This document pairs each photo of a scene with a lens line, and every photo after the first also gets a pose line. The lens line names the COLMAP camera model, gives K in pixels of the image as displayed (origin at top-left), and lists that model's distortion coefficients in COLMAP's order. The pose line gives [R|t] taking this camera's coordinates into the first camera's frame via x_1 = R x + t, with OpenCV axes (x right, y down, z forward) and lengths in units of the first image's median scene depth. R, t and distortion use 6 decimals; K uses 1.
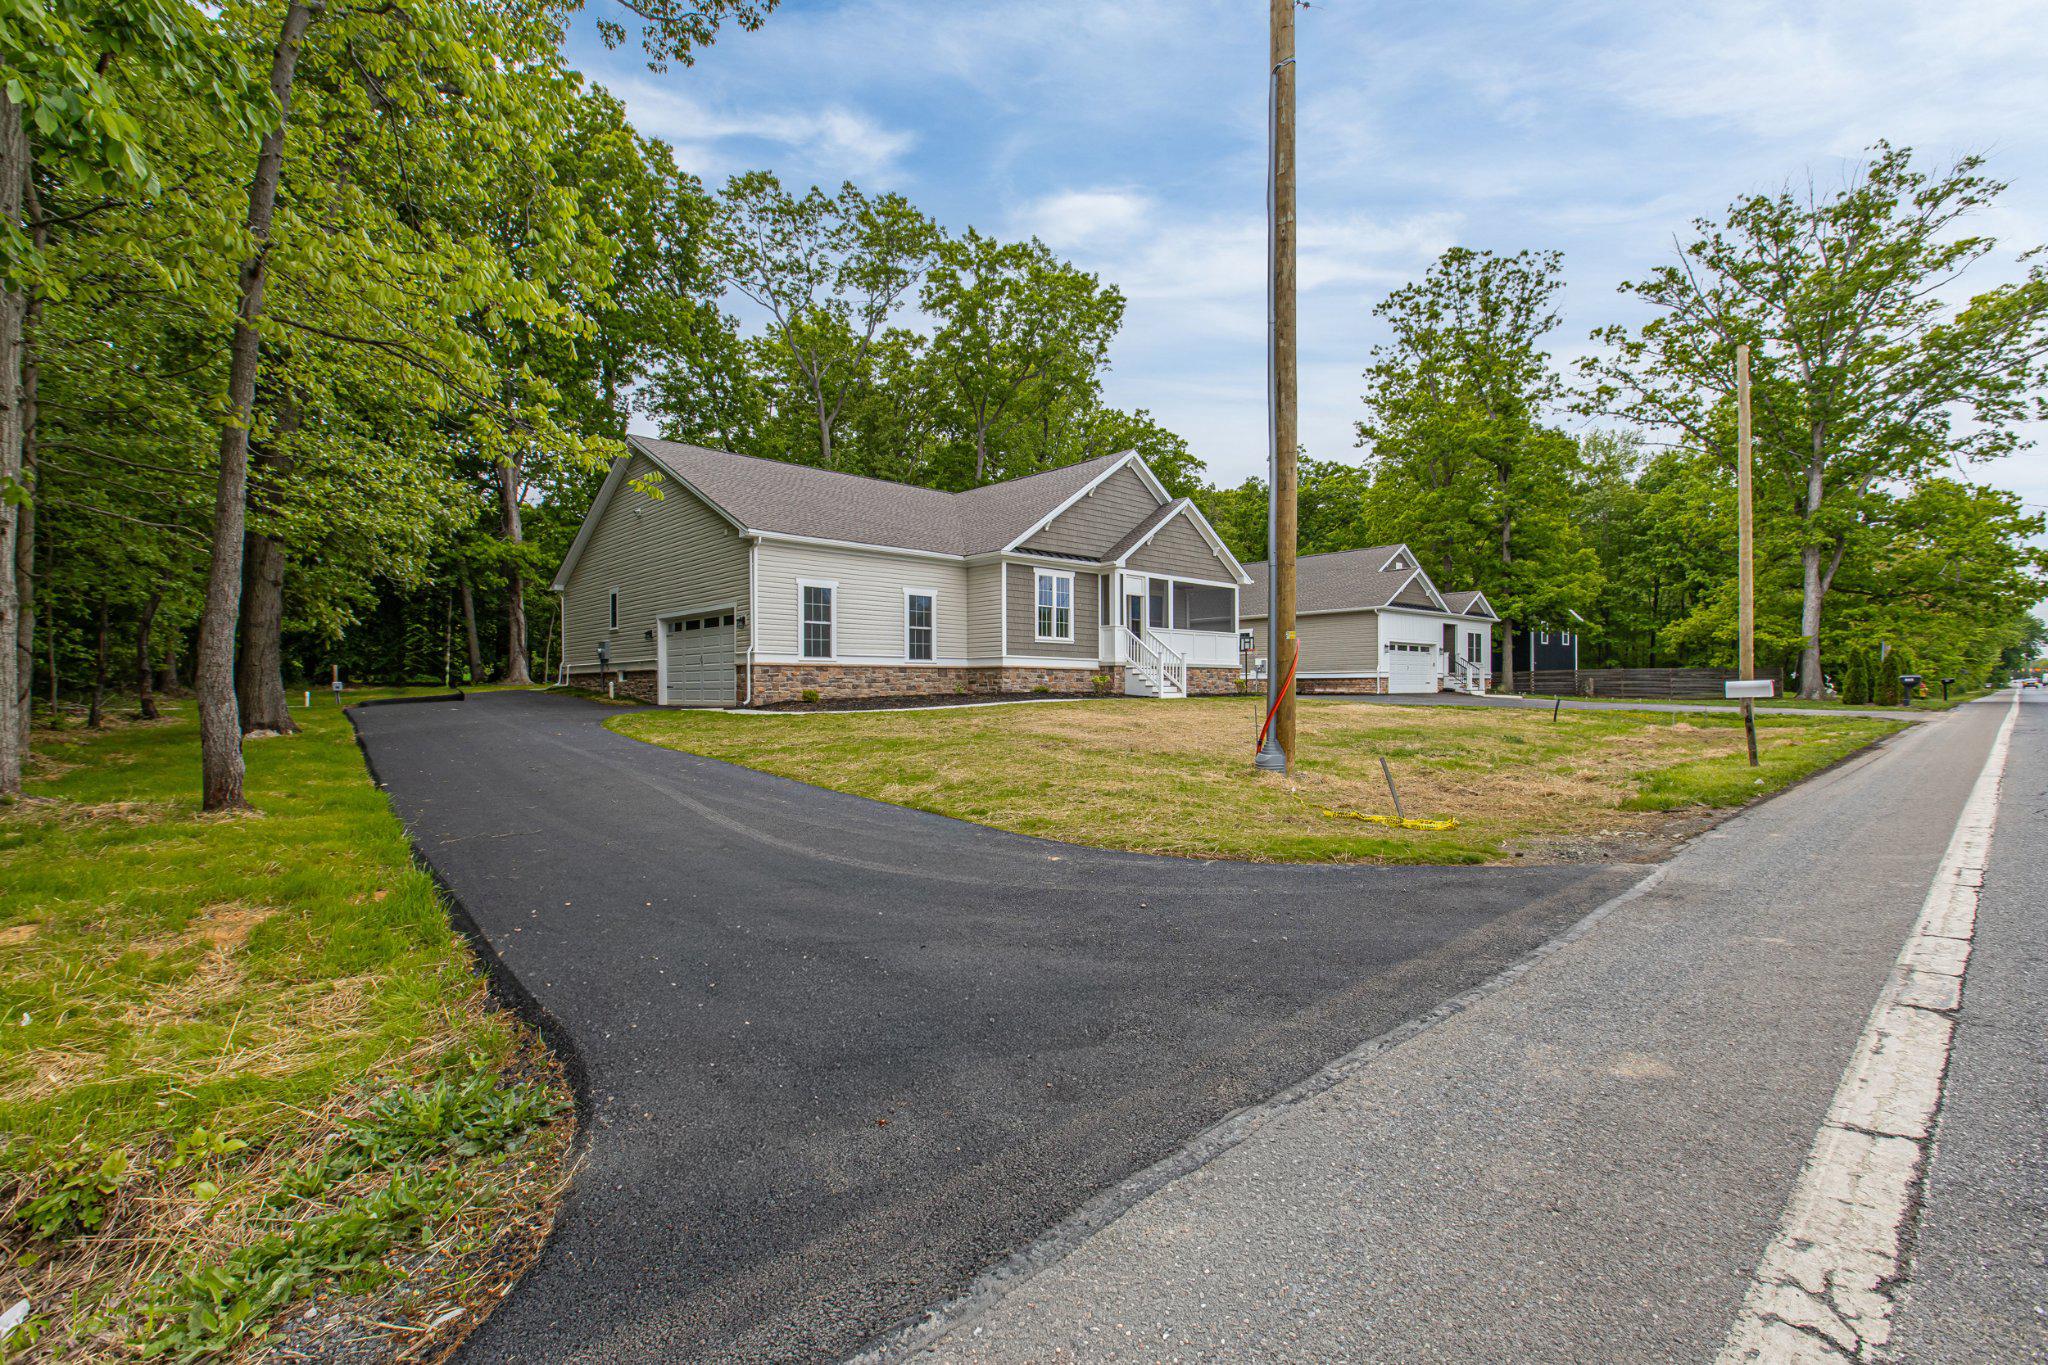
lens RADIAL K [[902.5, 0, 1023.0], [0, 902.5, 669.3], [0, 0, 1]] dist [-0.001420, 0.001449]
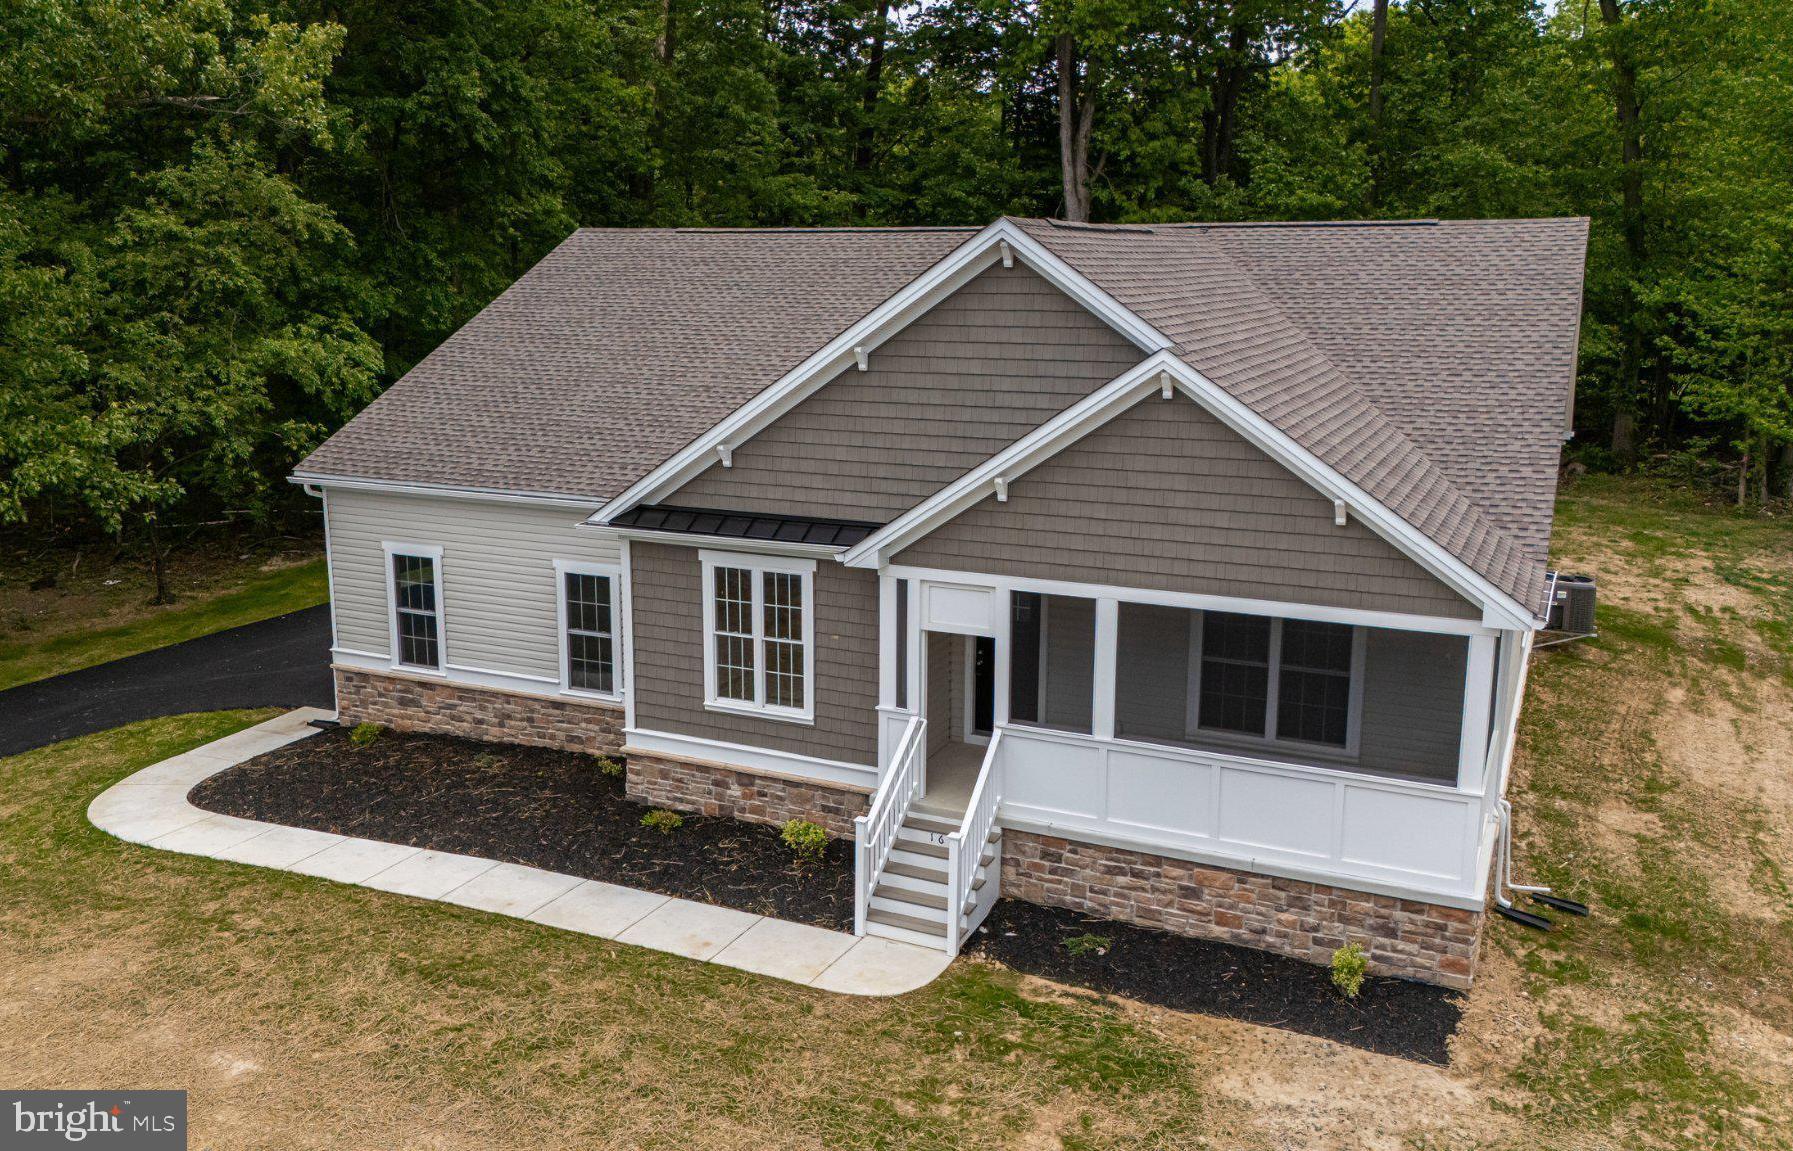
lens RADIAL K [[1508.7, 0, 867.3], [0, 1508.7, 555.5], [0, 0, 1]] dist [0.086146, -0.088142]
pose [[0.368960, 0.182657, -0.911320, 0.716362], [0.014494, 0.979249, 0.202141, -0.256444], [0.929332, -0.087791, 0.358656, 0.800621]]
